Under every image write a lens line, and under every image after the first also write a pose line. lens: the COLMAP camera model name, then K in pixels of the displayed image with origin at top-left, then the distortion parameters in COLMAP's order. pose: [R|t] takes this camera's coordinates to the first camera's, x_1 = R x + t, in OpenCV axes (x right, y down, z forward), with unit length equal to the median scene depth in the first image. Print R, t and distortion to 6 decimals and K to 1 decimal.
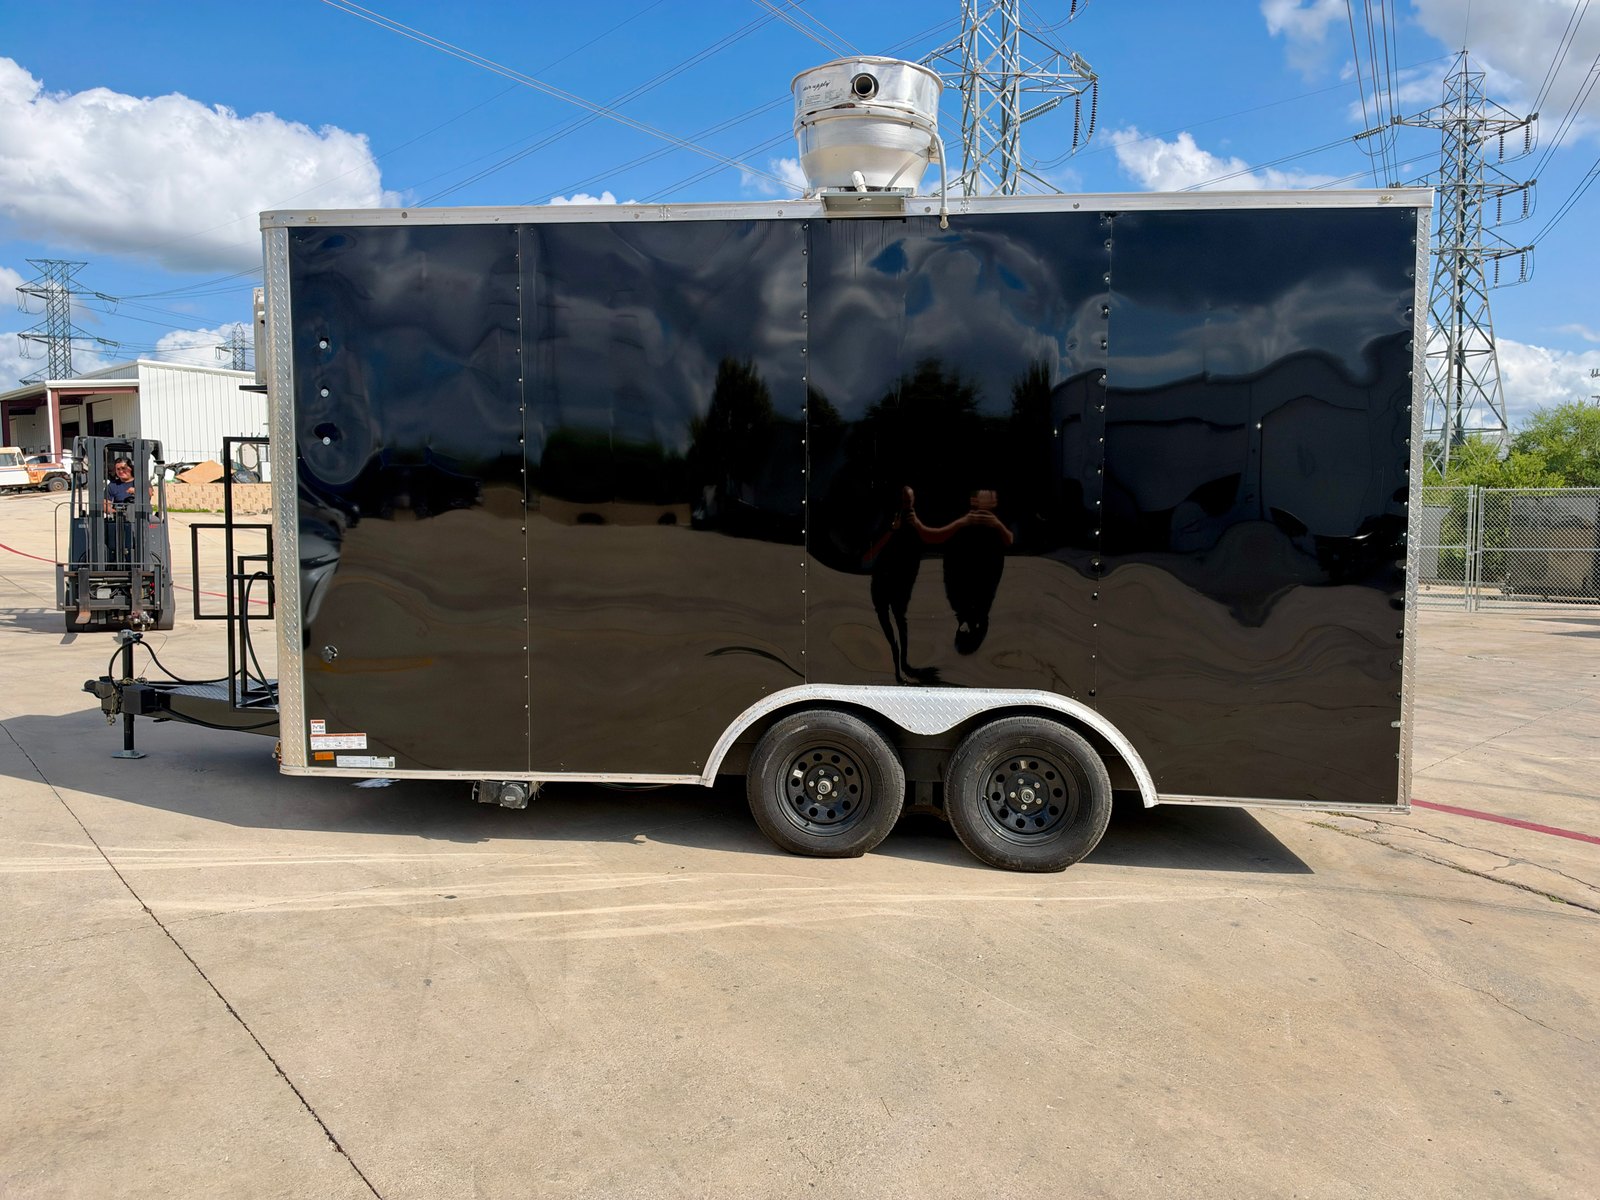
lens RADIAL K [[1166.9, 0, 784.8], [0, 1166.9, 606.1], [0, 0, 1]] dist [0.012482, -0.028555]
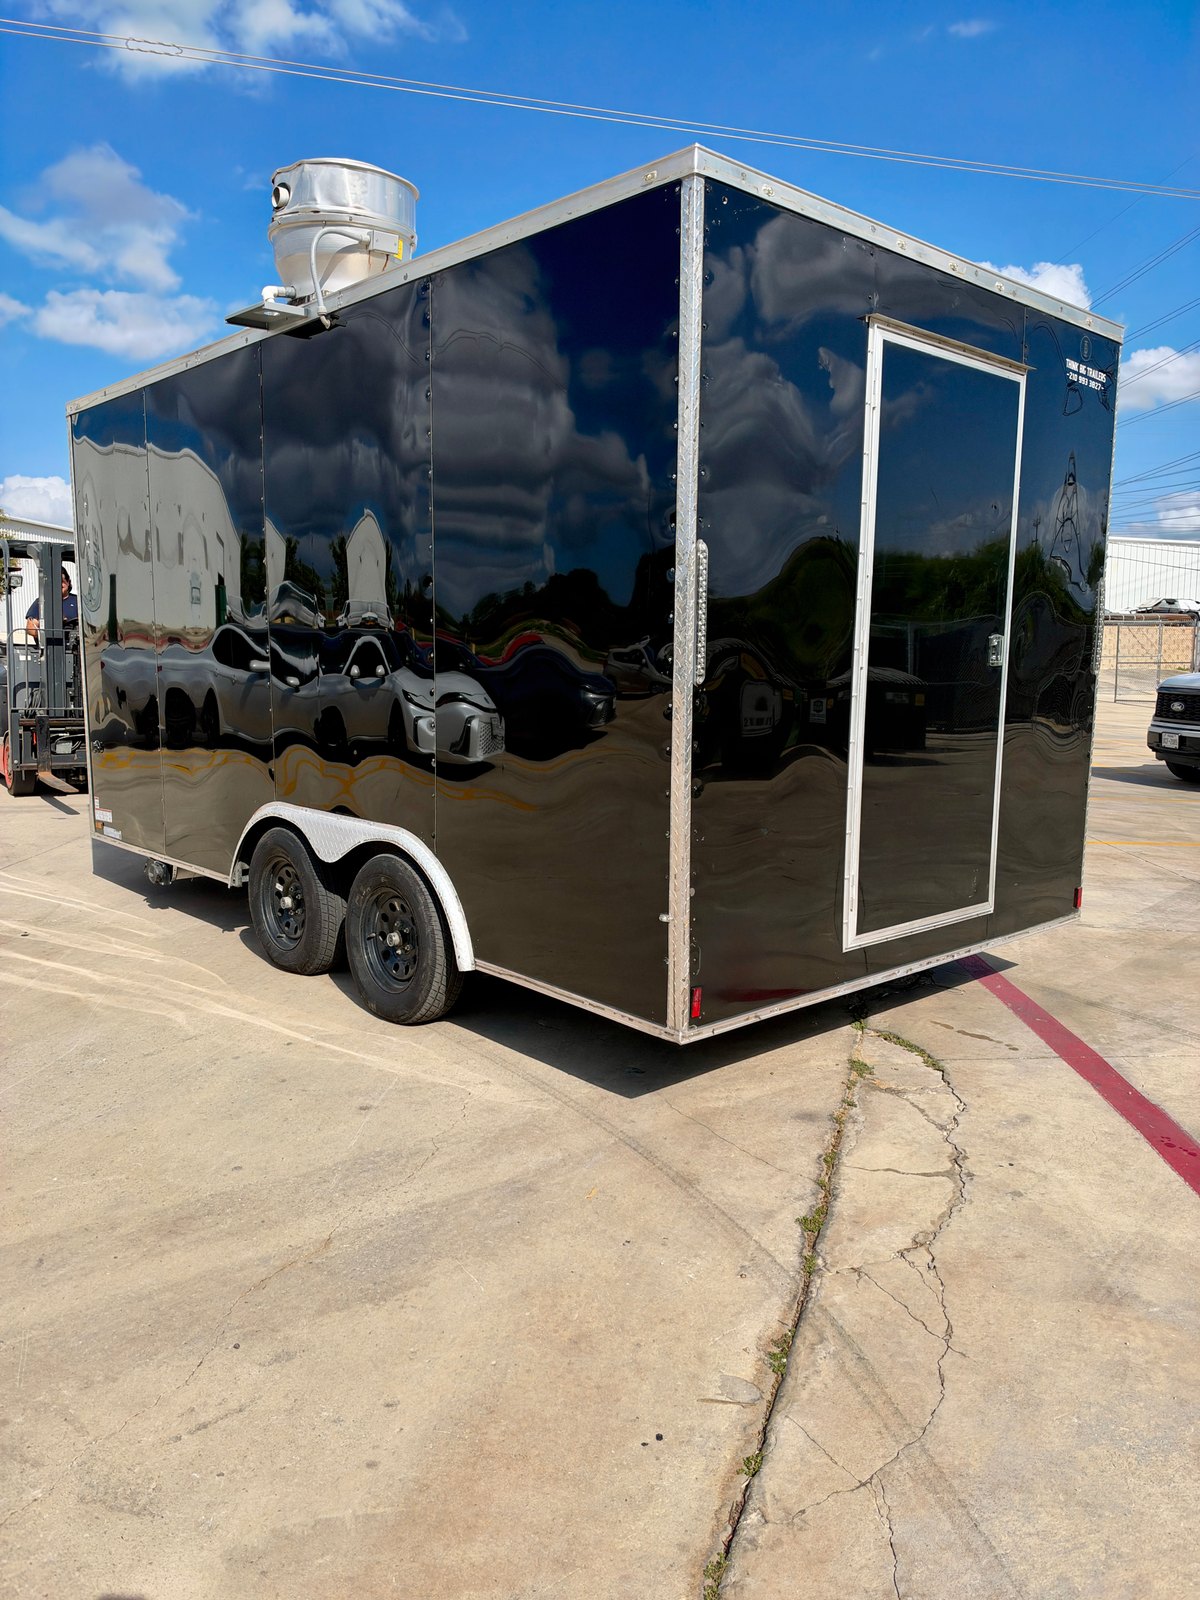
lens RADIAL K [[1166.9, 0, 593.2], [0, 1166.9, 802.7], [0, 0, 1]] dist [0.012482, -0.028555]
pose [[0.751130, 0.085832, -0.654551, 1.023535], [-0.058096, 0.996259, 0.063971, -0.014988], [0.657593, -0.010024, 0.753307, 0.456154]]
